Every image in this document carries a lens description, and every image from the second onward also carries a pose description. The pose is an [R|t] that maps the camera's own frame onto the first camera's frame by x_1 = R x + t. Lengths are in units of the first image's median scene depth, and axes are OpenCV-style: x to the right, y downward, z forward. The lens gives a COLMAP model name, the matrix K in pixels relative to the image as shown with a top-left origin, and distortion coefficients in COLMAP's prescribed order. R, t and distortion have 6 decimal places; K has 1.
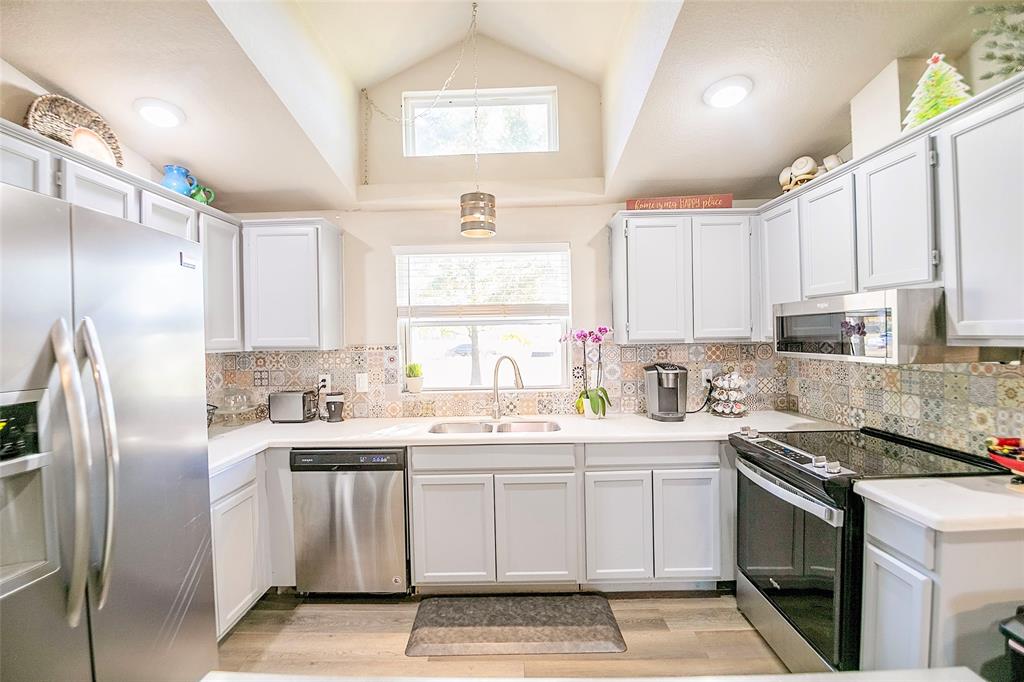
lens RADIAL K [[469.7, 0, 512.0], [0, 469.7, 341.0], [0, 0, 1]] dist [-0.033295, -0.000265]
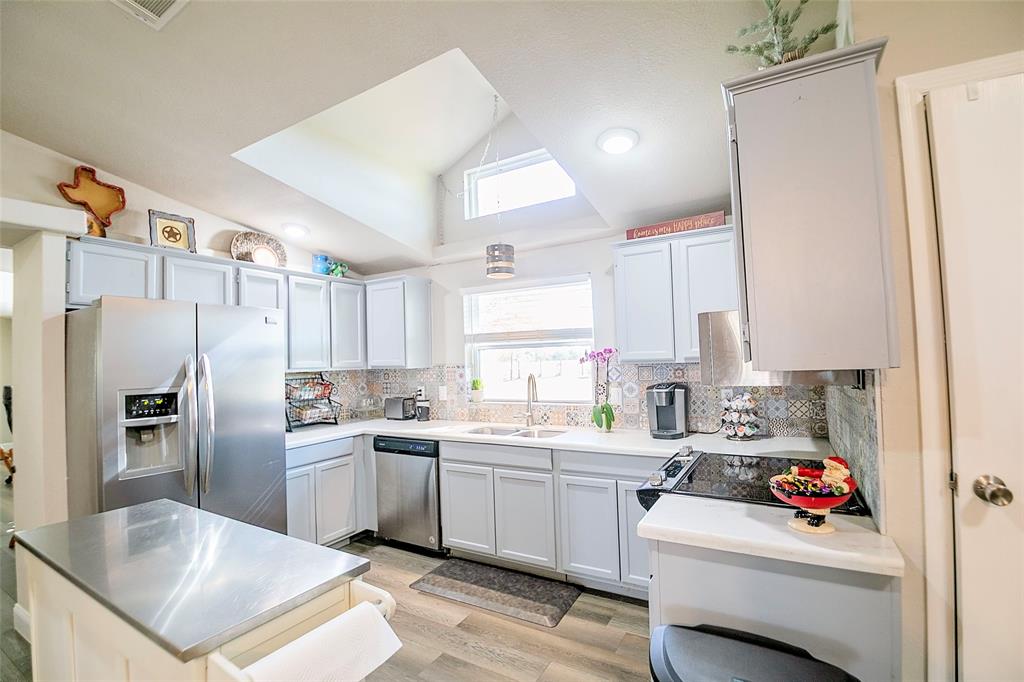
lens RADIAL K [[466.2, 0, 512.0], [0, 466.2, 341.0], [0, 0, 1]] dist [-0.038352, -0.000161]
pose [[0.868483, -0.025063, -0.495084, 0.577540], [0.008147, 0.999308, -0.036298, -0.010065], [0.495652, 0.027490, 0.868086, -0.062226]]
